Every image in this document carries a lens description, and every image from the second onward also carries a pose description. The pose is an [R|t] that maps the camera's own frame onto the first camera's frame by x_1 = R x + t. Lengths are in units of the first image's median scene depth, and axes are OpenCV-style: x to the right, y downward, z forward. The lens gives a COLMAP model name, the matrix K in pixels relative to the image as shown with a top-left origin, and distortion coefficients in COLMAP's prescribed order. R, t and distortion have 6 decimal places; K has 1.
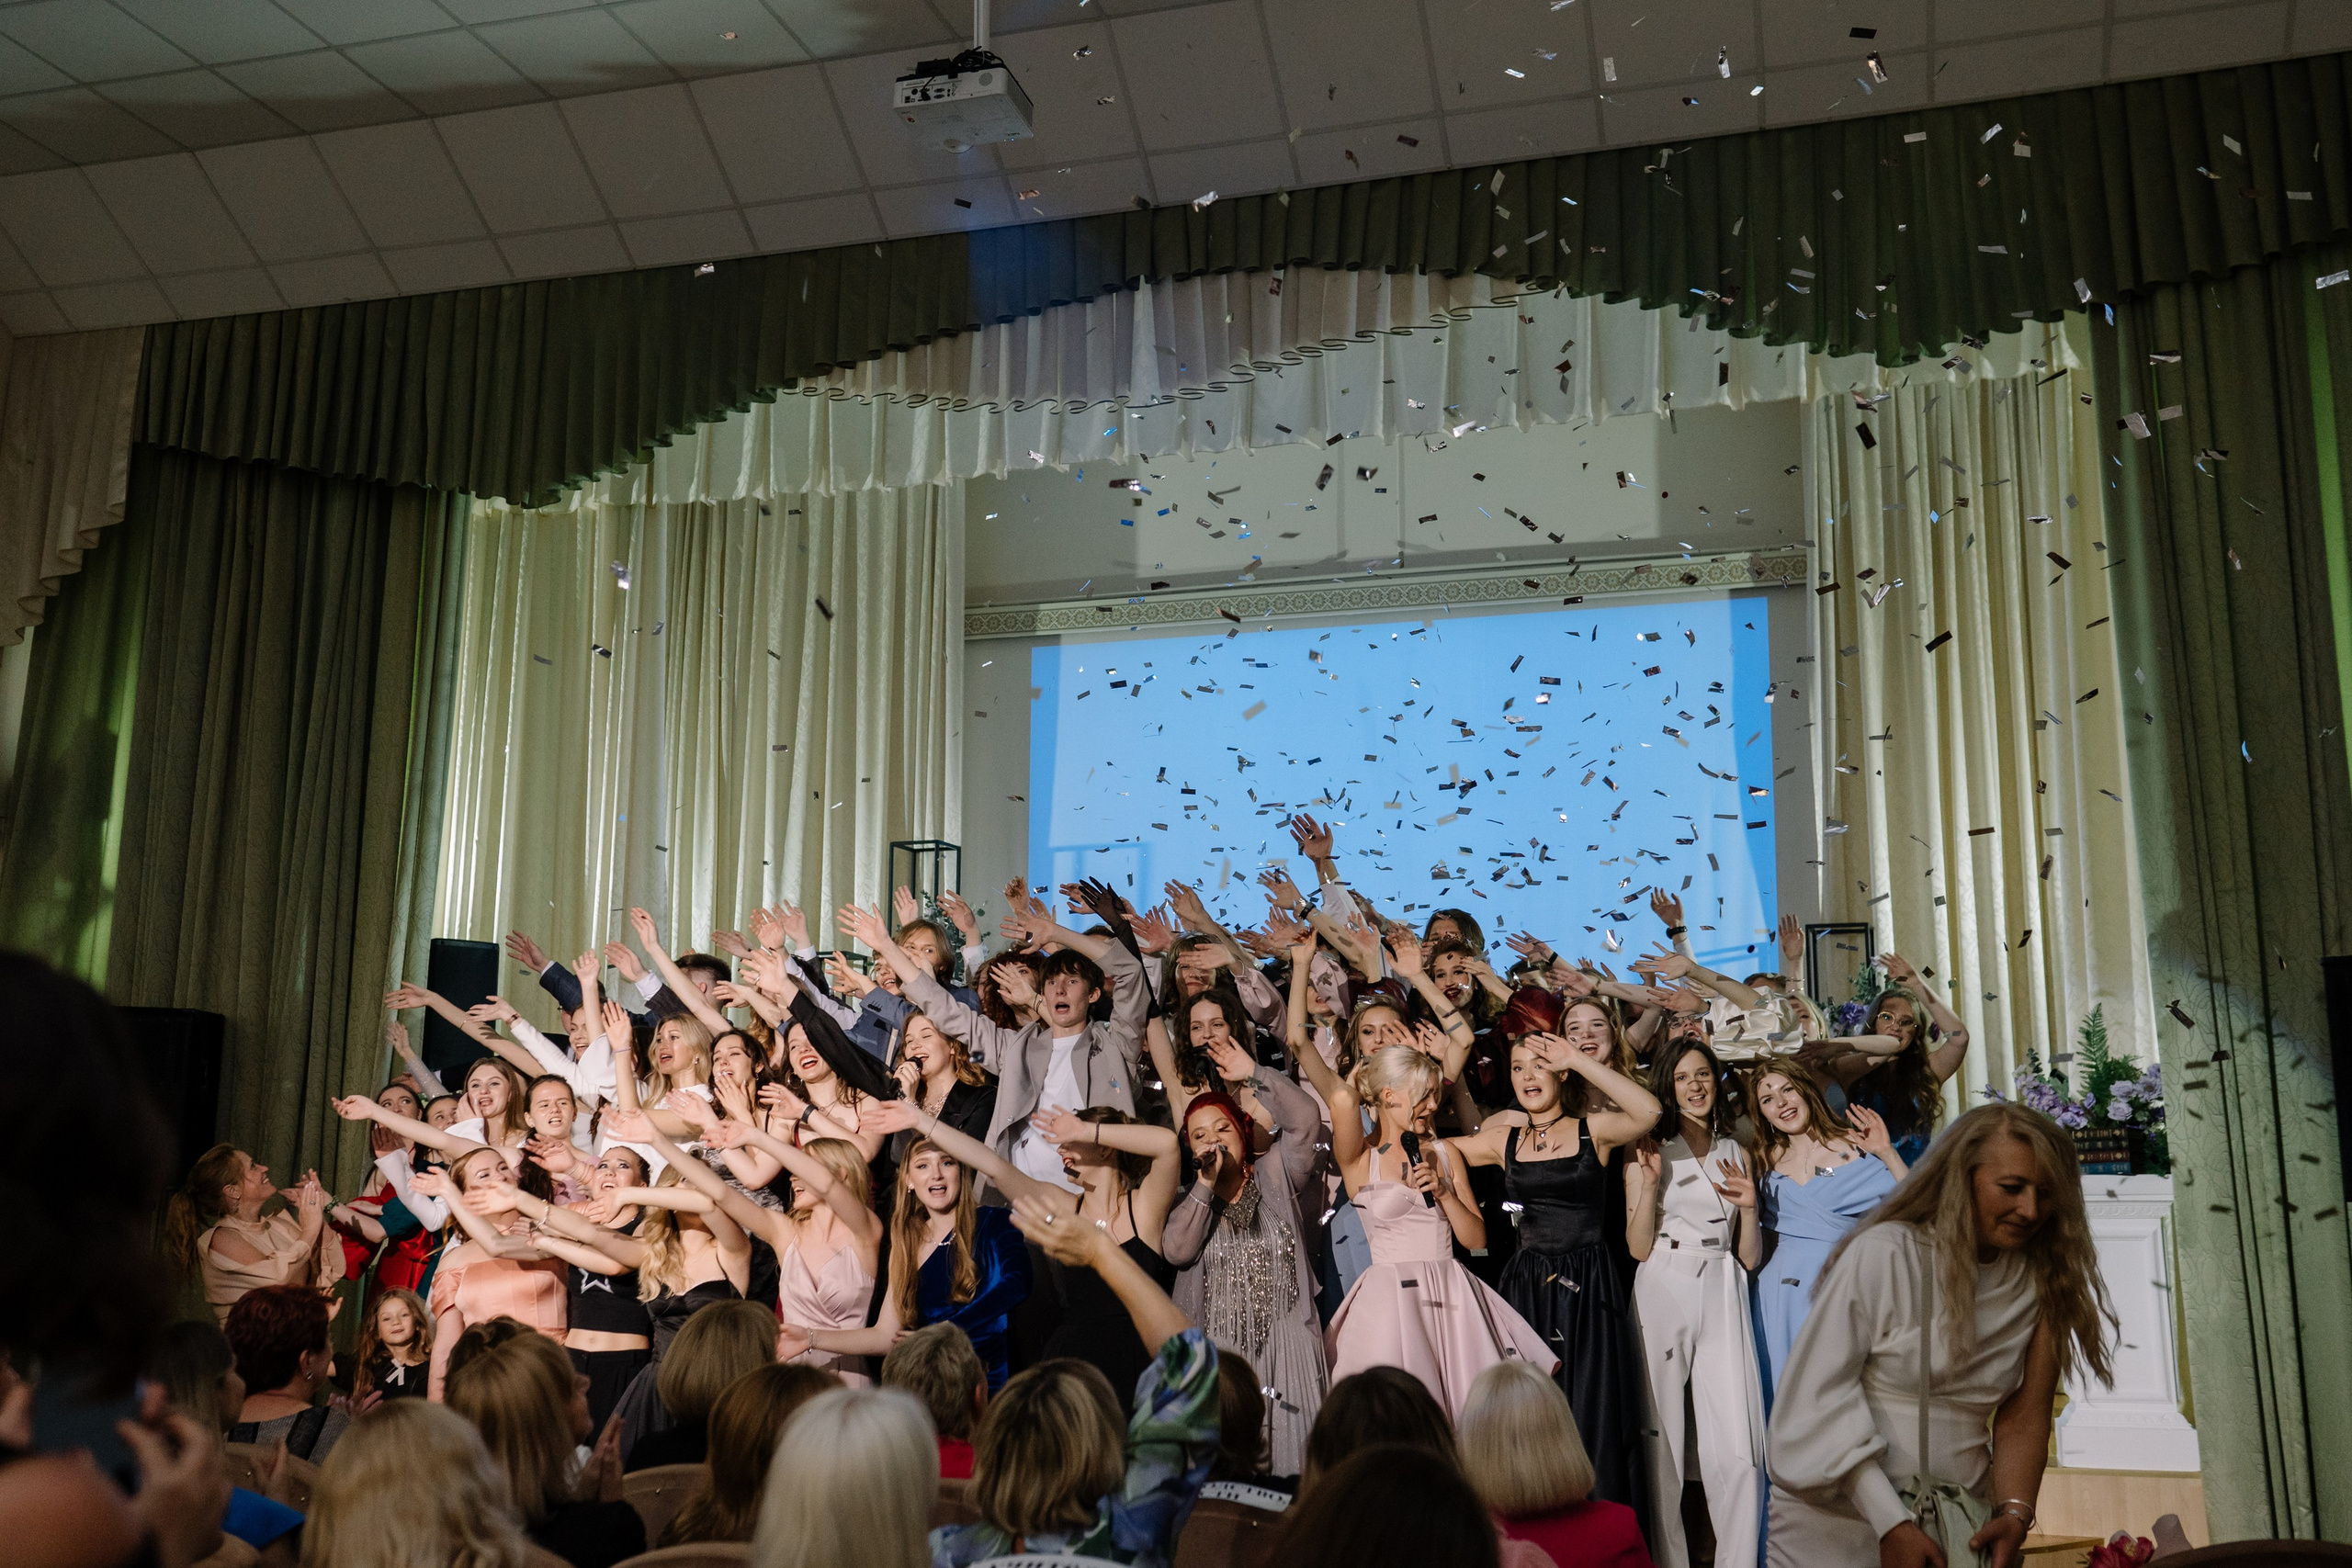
lens RADIAL K [[2334.4, 0, 1171.4], [0, 2334.4, 786.6], [0, 0, 1]] dist [0.004723, 0.003532]
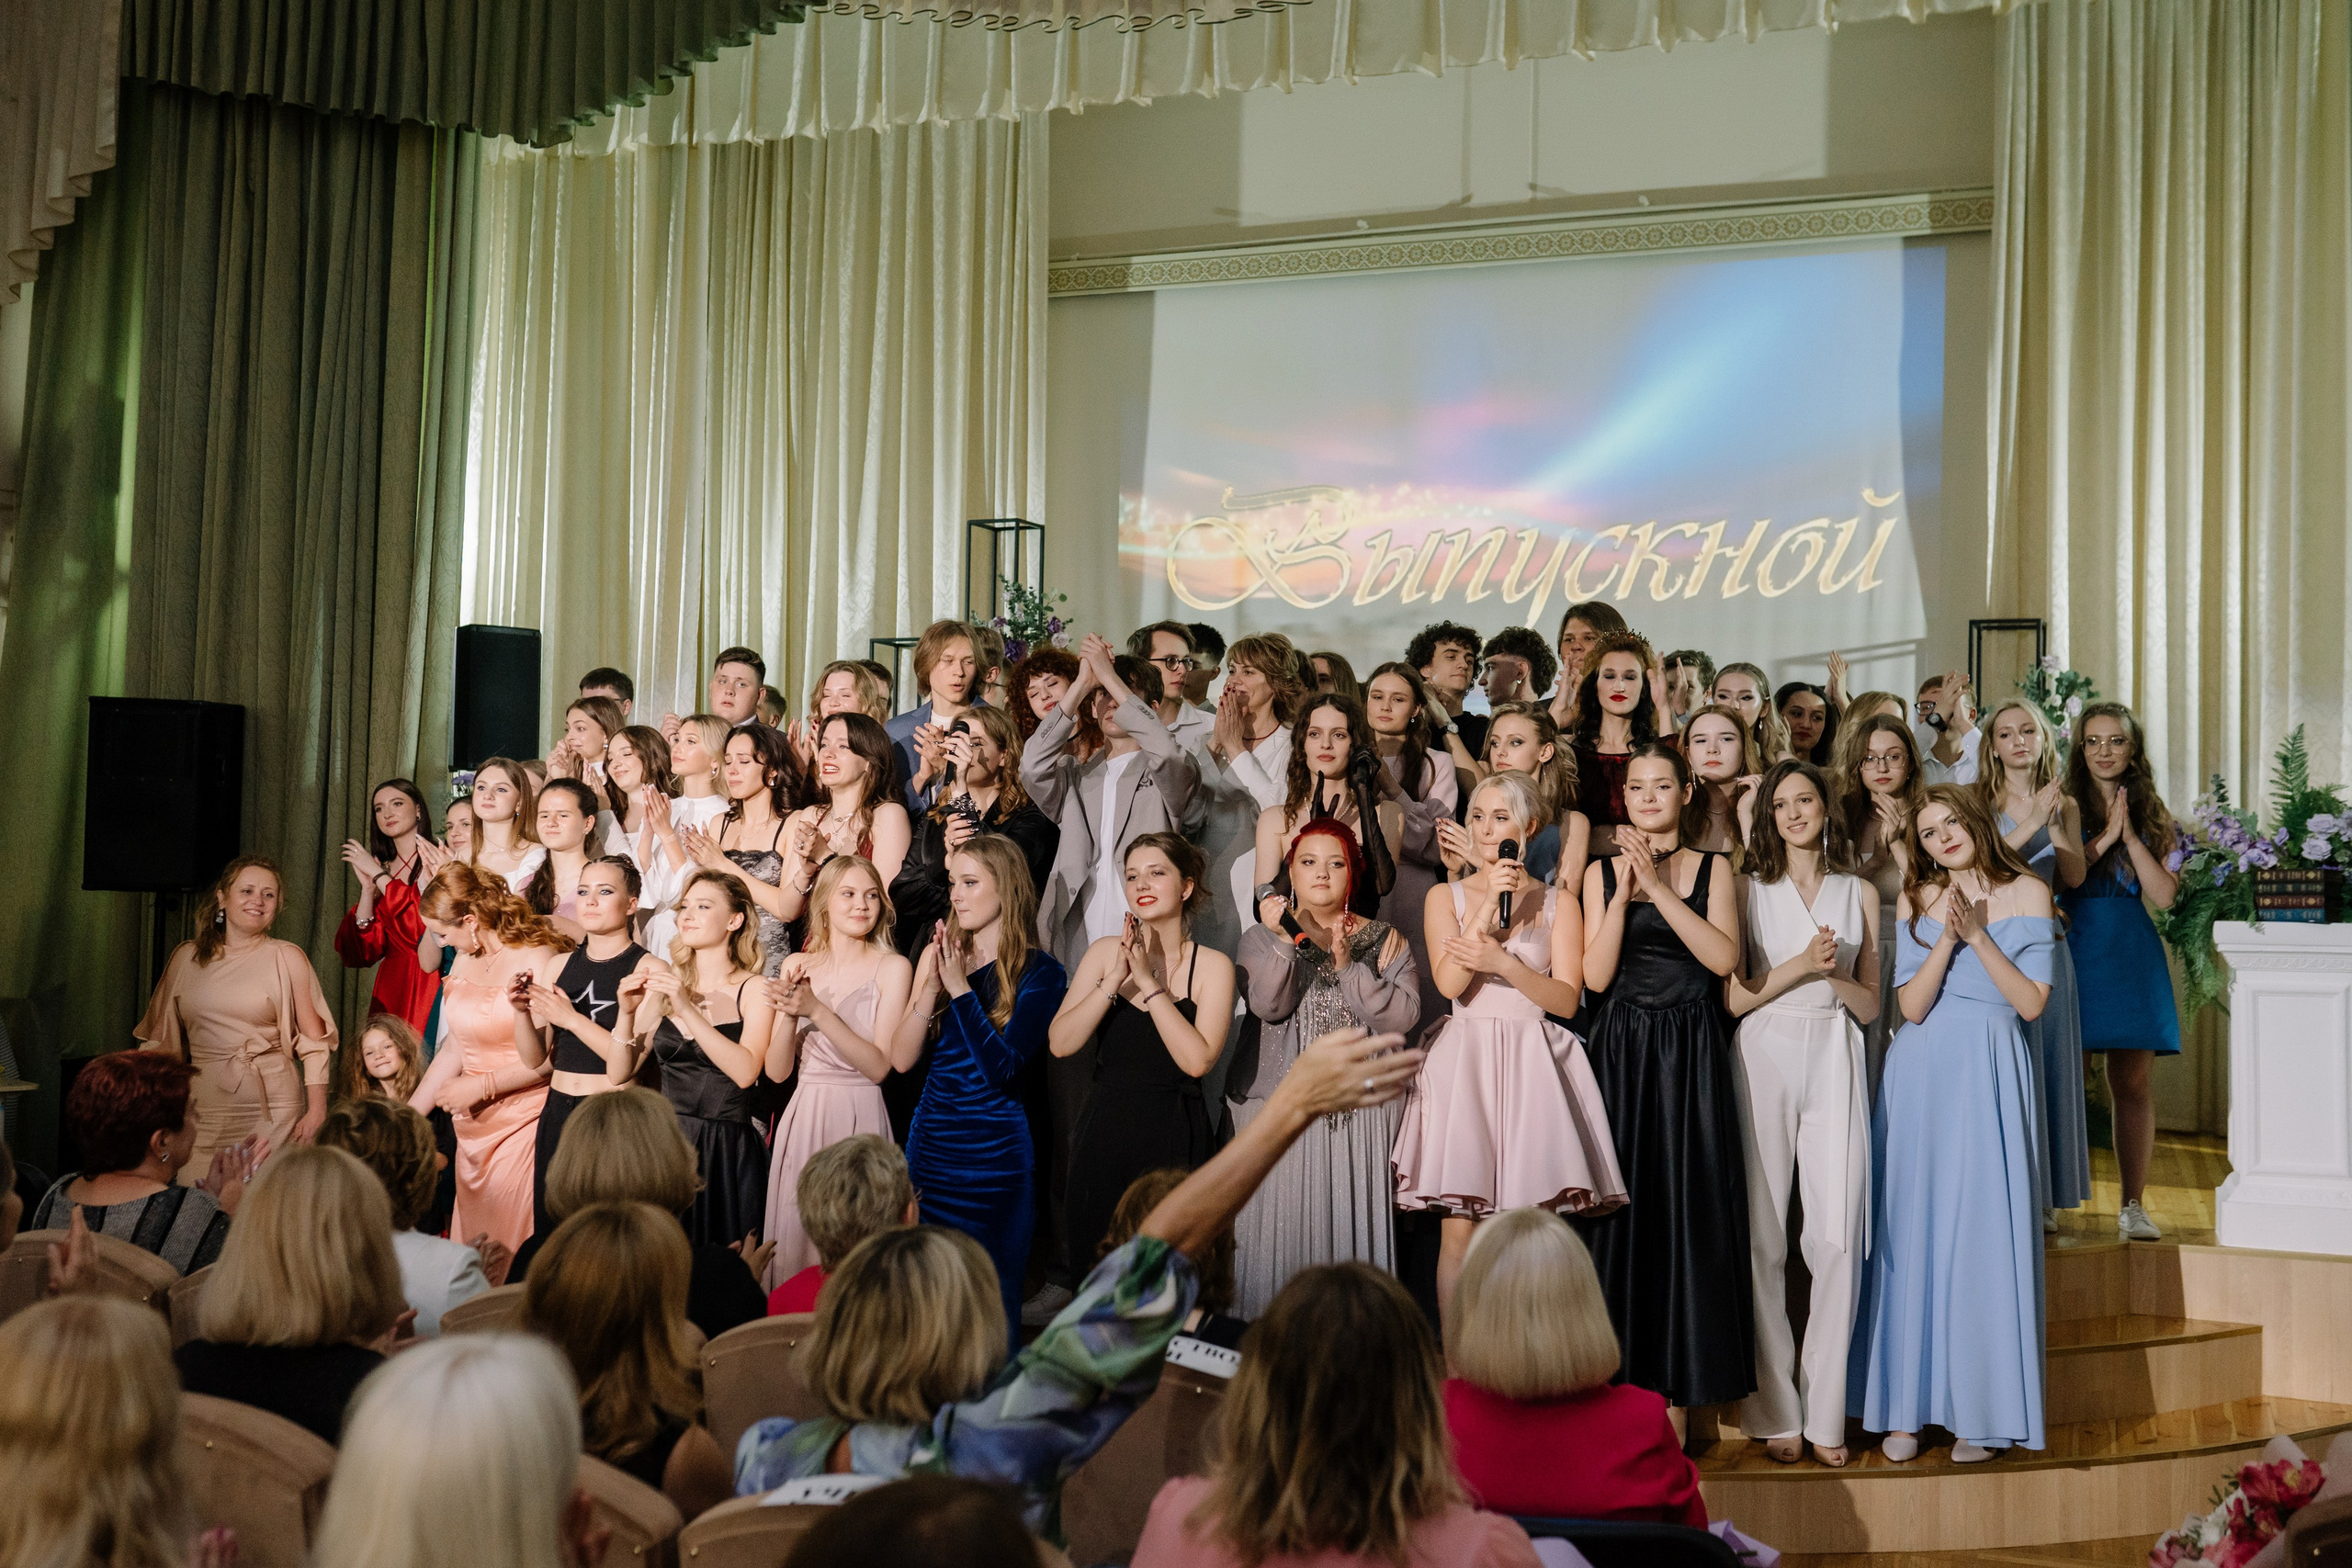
lens RADIAL K [[2323.1, 0, 1186.8], [0, 2323.1, 790.0], [0, 0, 1]] dist [0.007023, -0.002975]
pose [[0.997539, 0.013091, -0.068877, 0.037210], [-0.002938, 0.989355, 0.145493, -0.005618], [0.070049, -0.144932, 0.986959, 0.096611]]
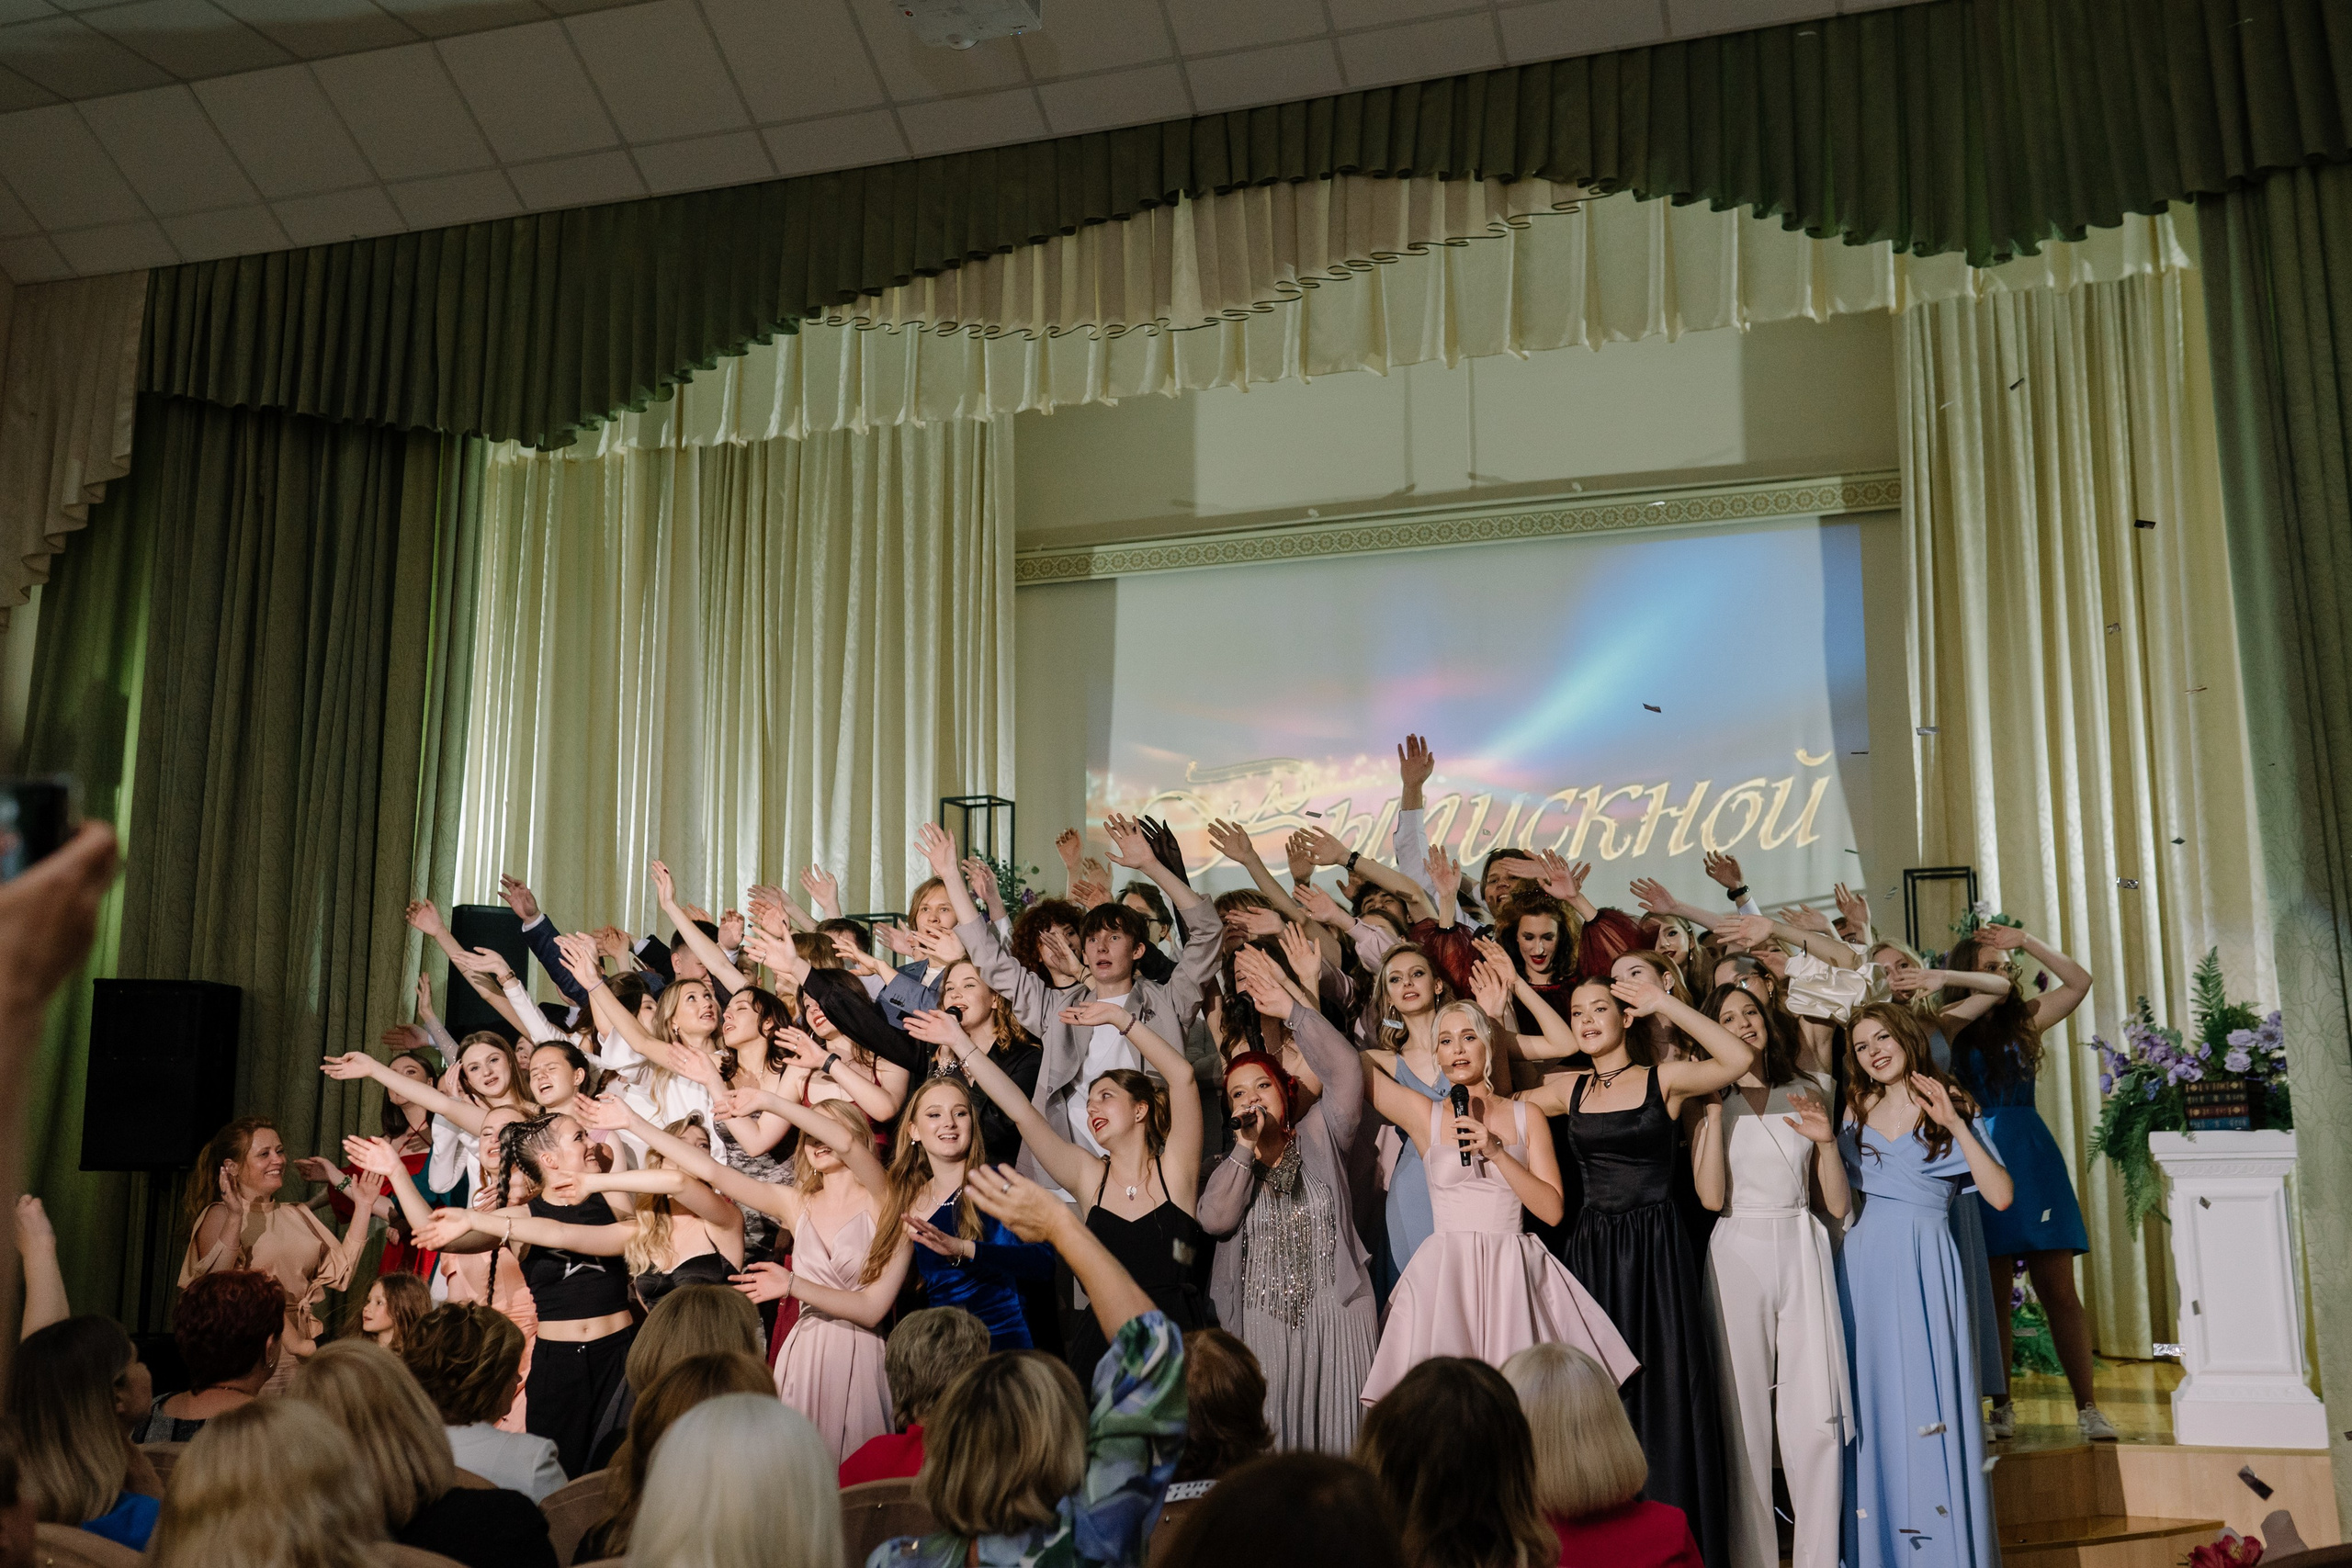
lens RADIAL K [[2375.9, 0, 1209.0], [0, 2375.9, 778.1], [0, 0, 1]] dist [0.004956, 0.002640]
pose [[0.999485, -0.015512, -0.028078, 0.020270], [0.015868, 0.999796, 0.012506, 0.006199], [0.027878, -0.012945, 0.999528, 0.035939]]
